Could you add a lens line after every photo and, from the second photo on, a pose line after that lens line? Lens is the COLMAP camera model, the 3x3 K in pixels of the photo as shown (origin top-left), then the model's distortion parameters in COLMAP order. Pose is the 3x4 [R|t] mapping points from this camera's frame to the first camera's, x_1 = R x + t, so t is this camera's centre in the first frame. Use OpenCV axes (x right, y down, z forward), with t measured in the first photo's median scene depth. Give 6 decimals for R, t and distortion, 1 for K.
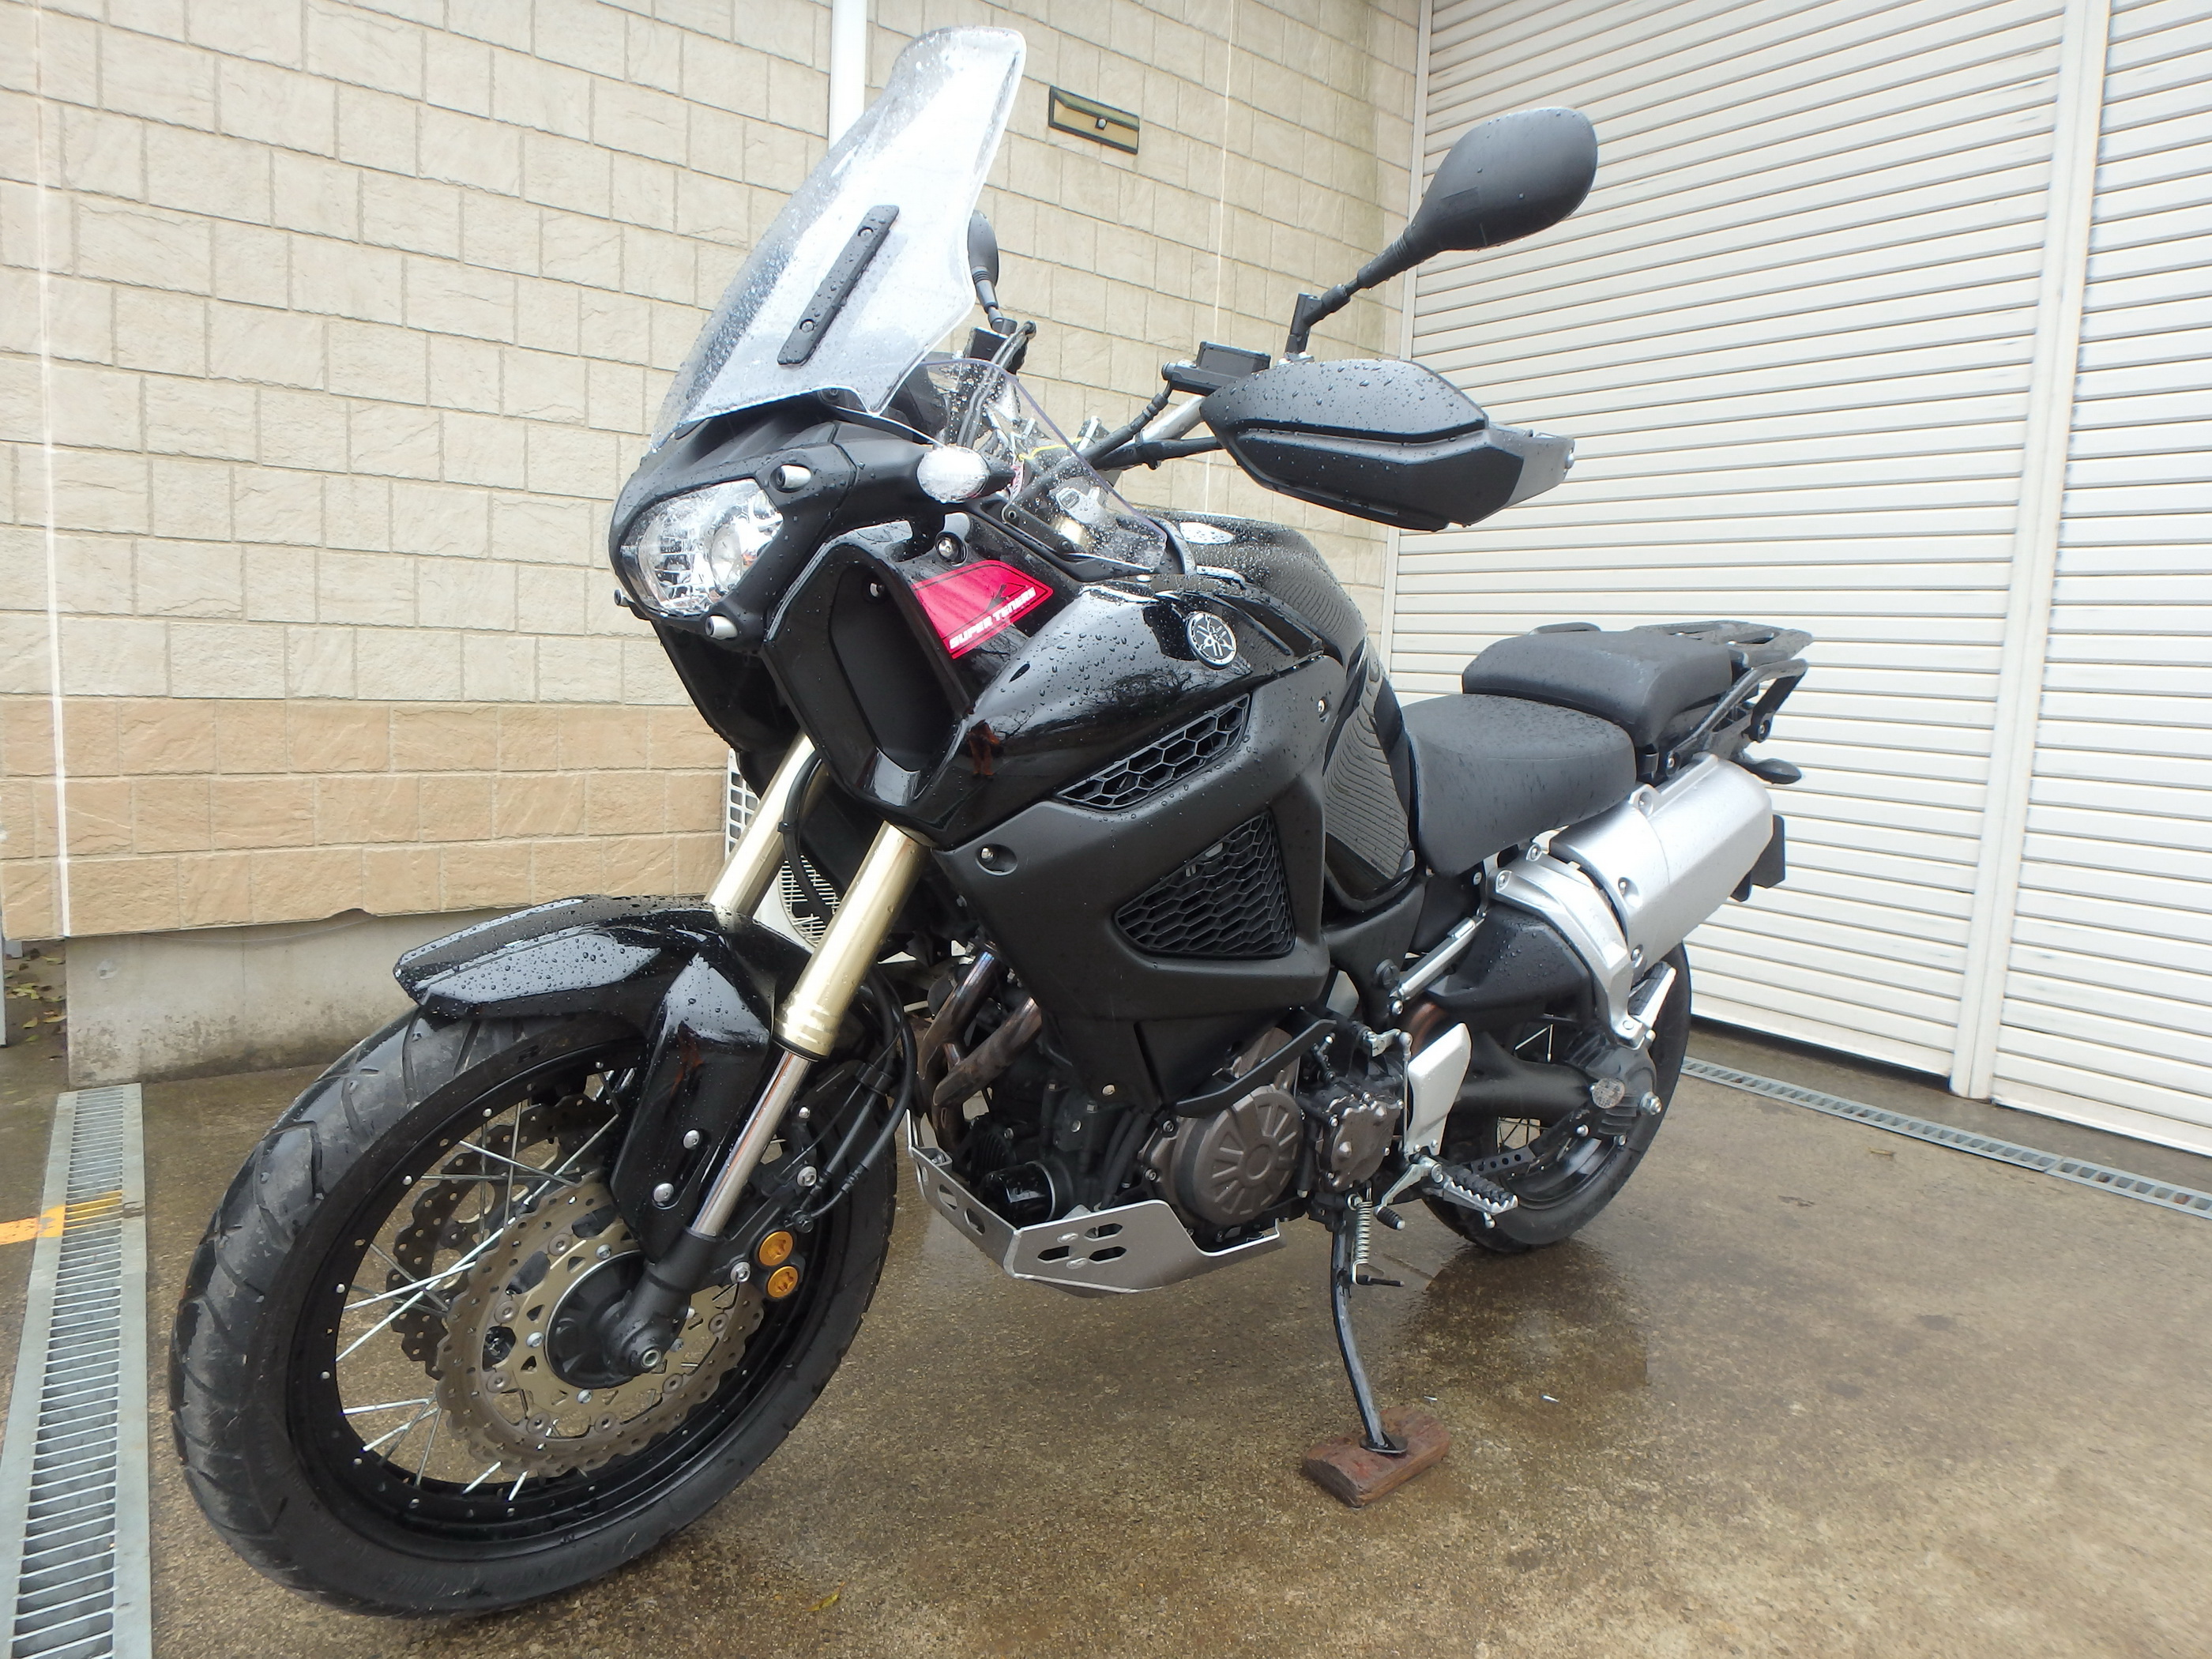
lens RADIAL K [[1374.9, 0, 1117.2], [0, 1374.9, 798.9], [0, 0, 1]] dist [-0.039316, 0.003122]
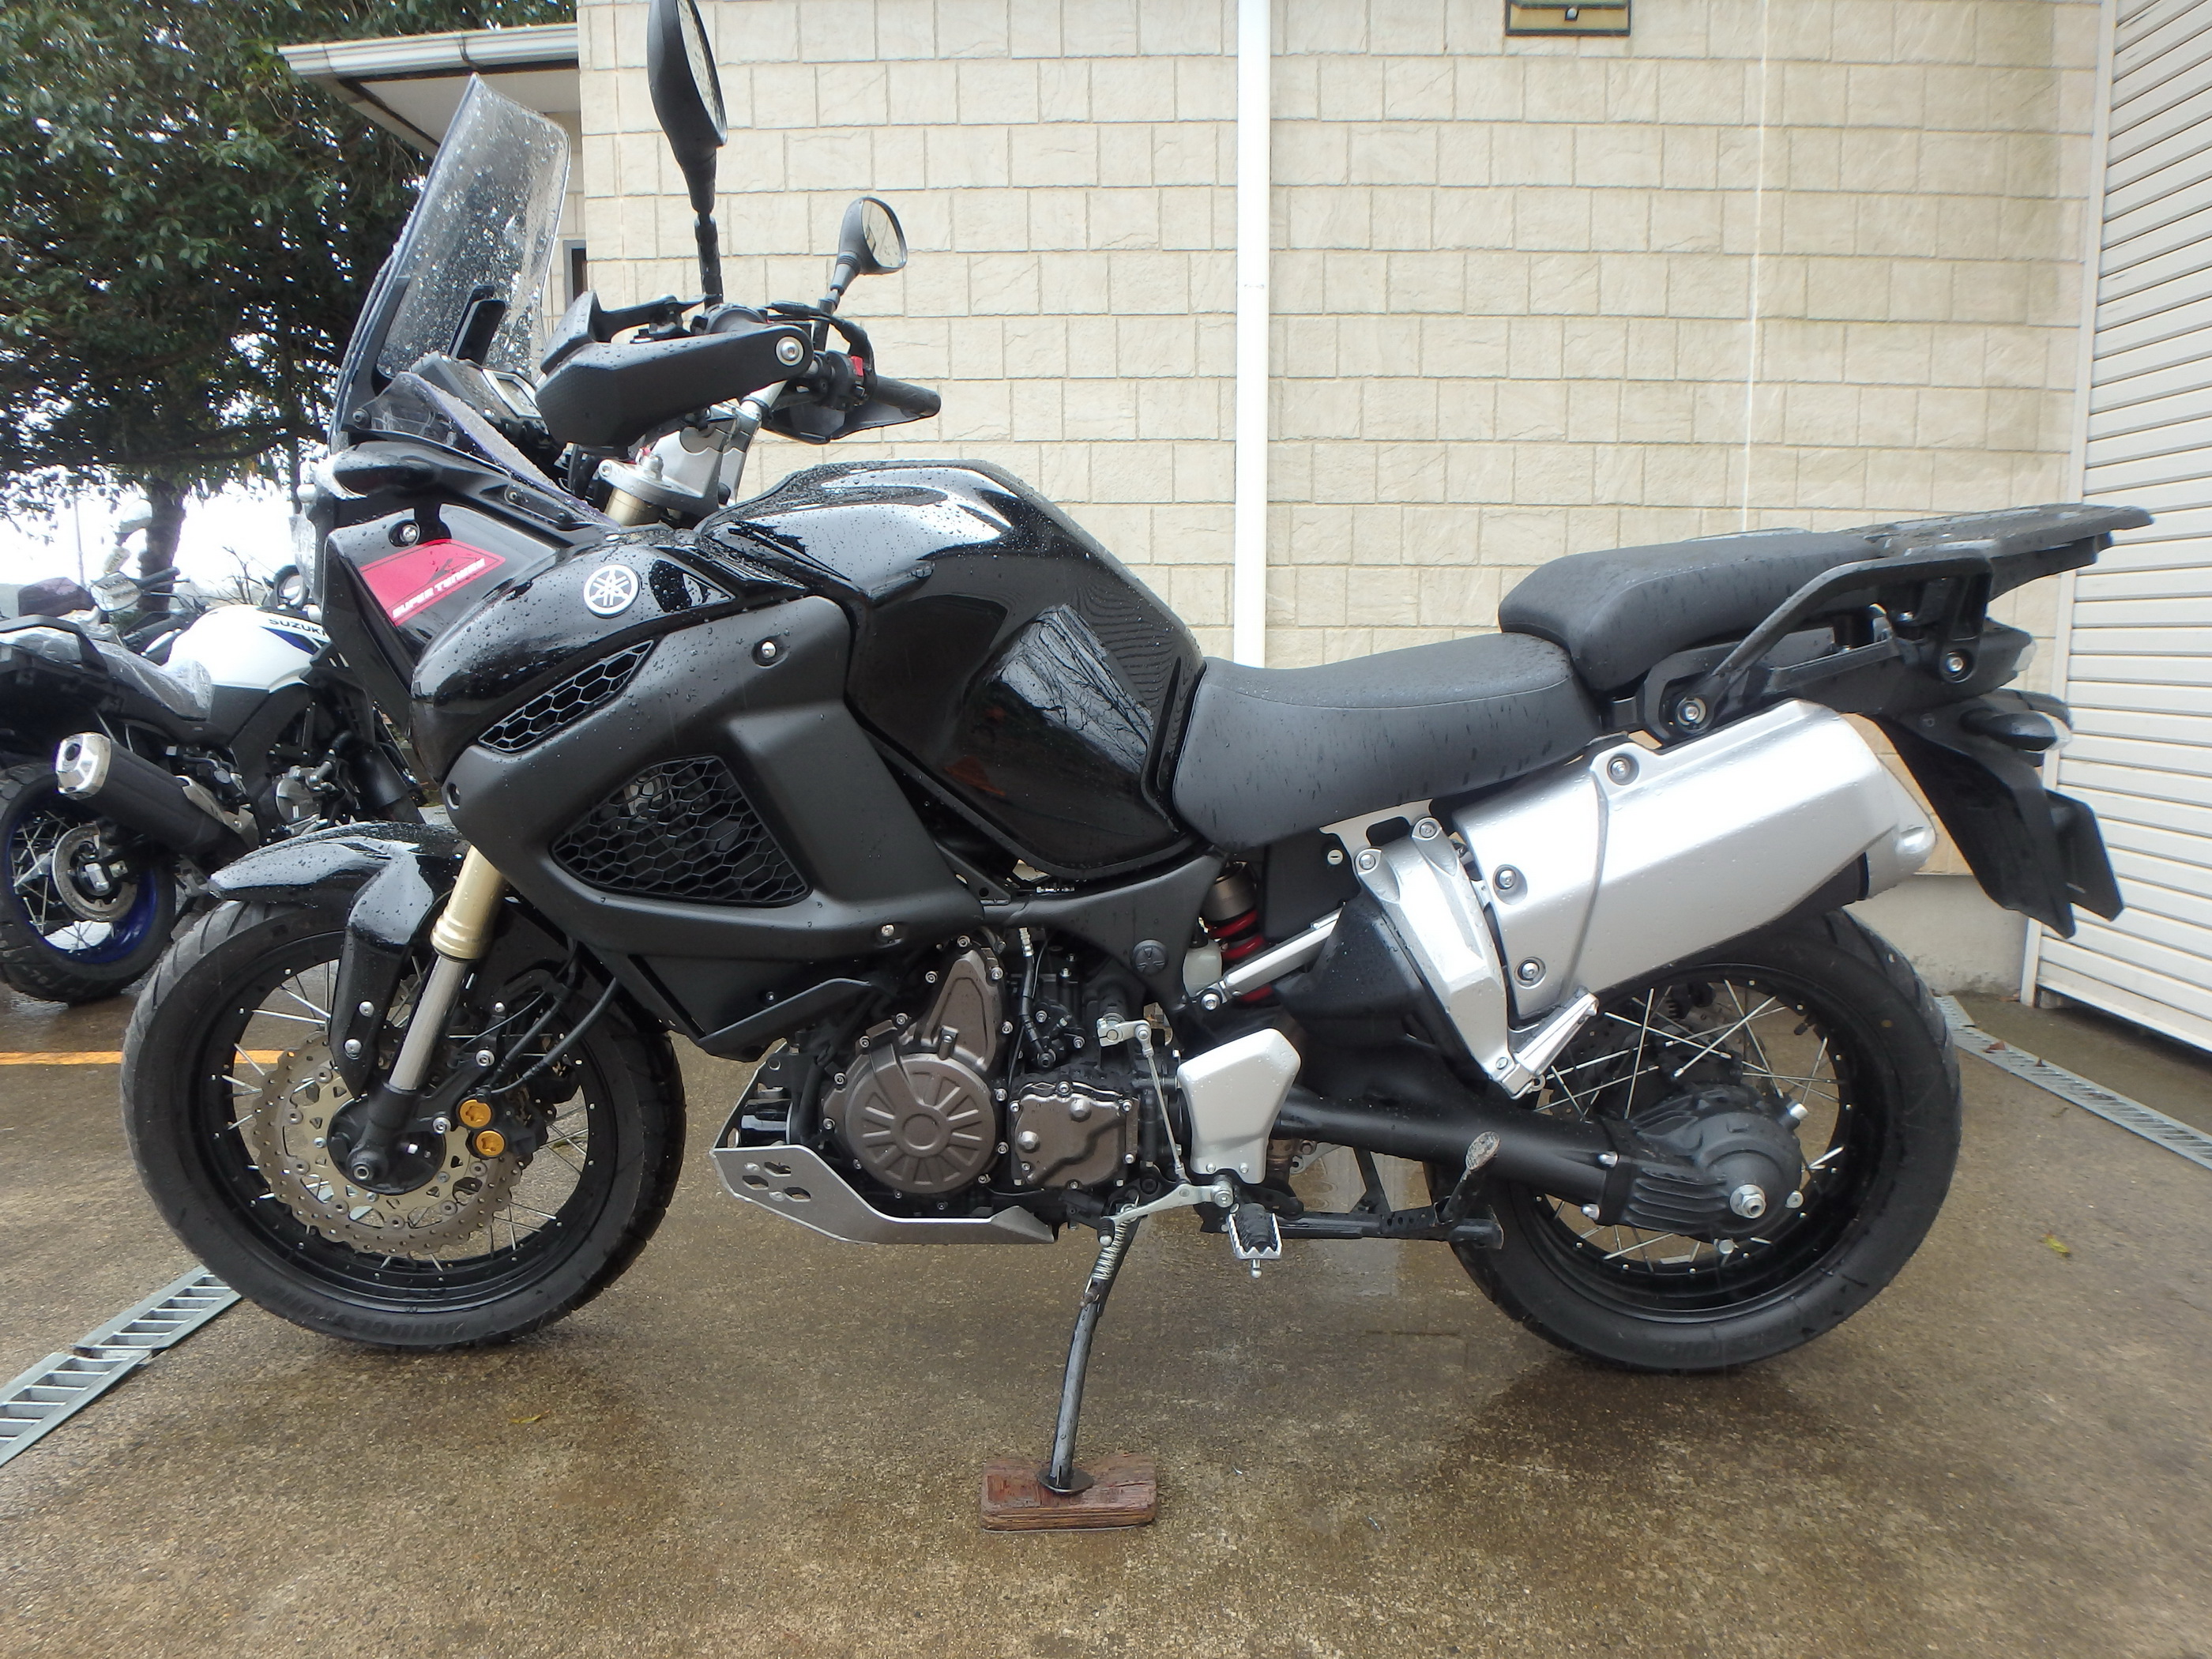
lens RADIAL K [[1382.4, 0, 1119.1], [0, 1382.4, 798.3], [0, 0, 1]] dist [-0.032046, 0.000735]
pose [[0.781642, 0.022330, -0.623328, 0.734416], [-0.020033, 0.999742, 0.010693, 0.016270], [0.623406, 0.004129, 0.781888, 0.302668]]
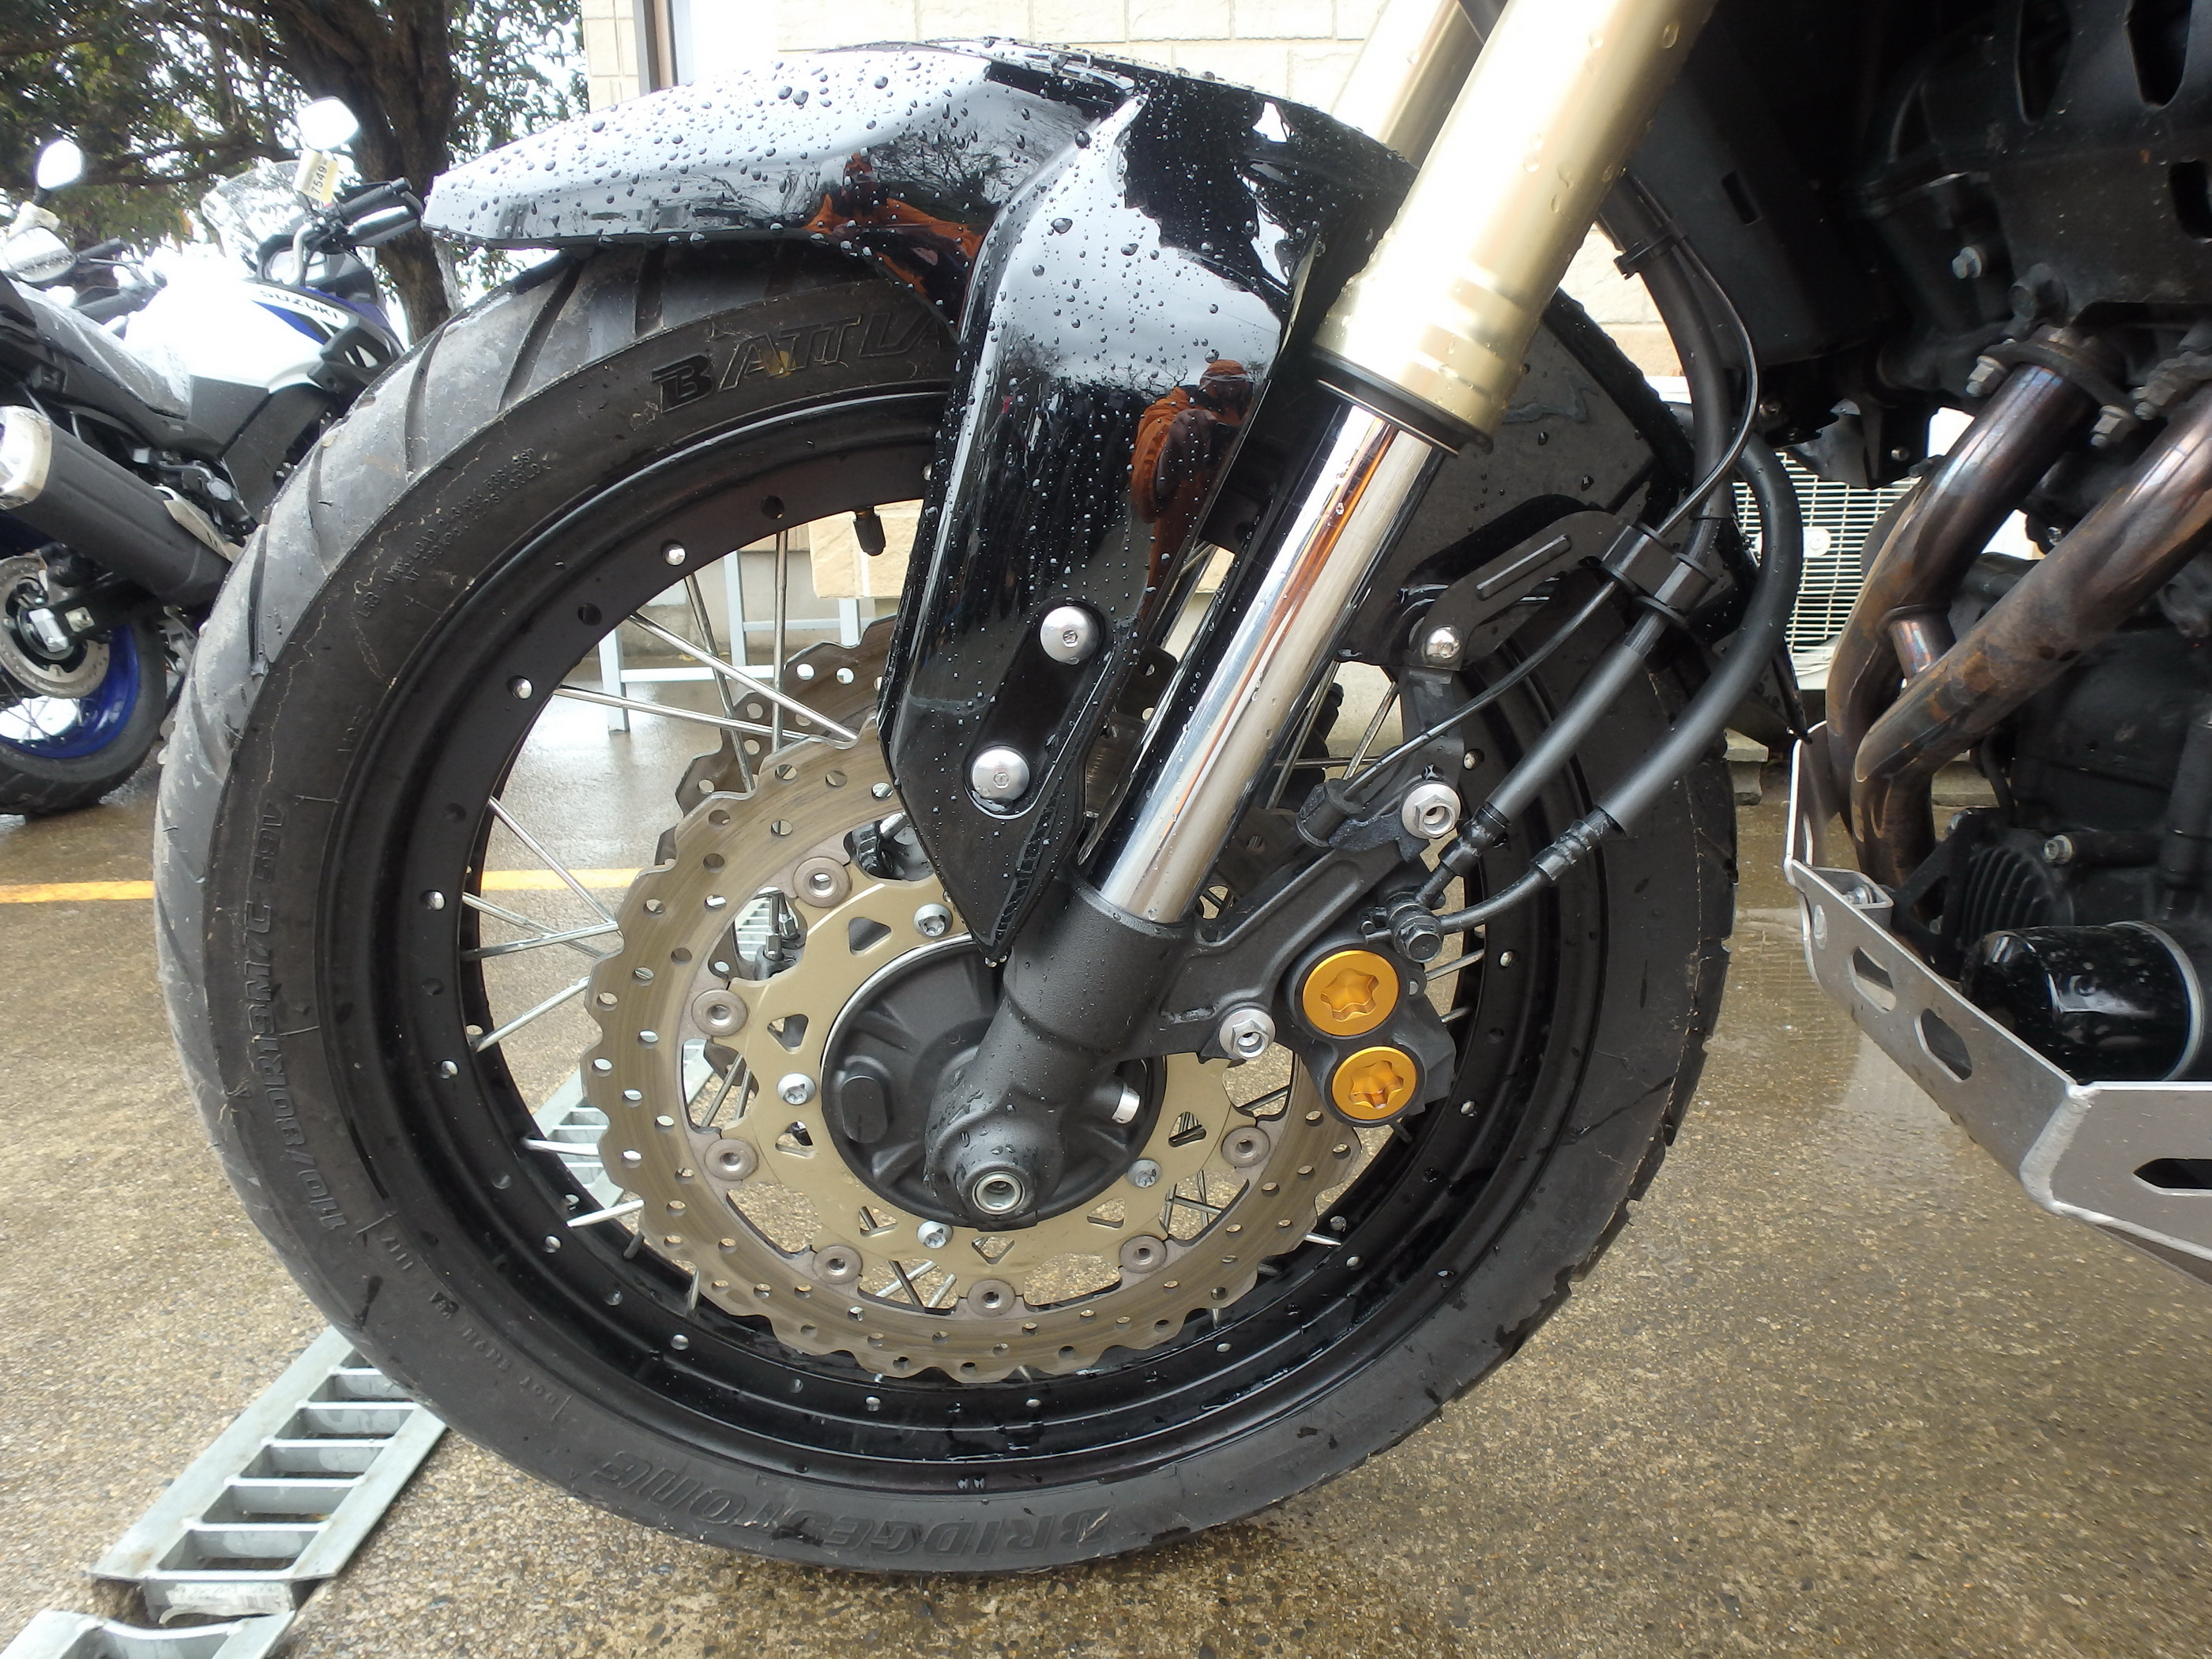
lens RADIAL K [[1387.7, 0, 1101.2], [0, 1387.7, 795.7], [0, 0, 1]] dist [-0.038893, 0.005974]
pose [[0.788956, 0.083655, -0.608728, -0.056850], [-0.004528, 0.991453, 0.130382, 0.172105], [0.614433, -0.100110, 0.782592, 0.505977]]
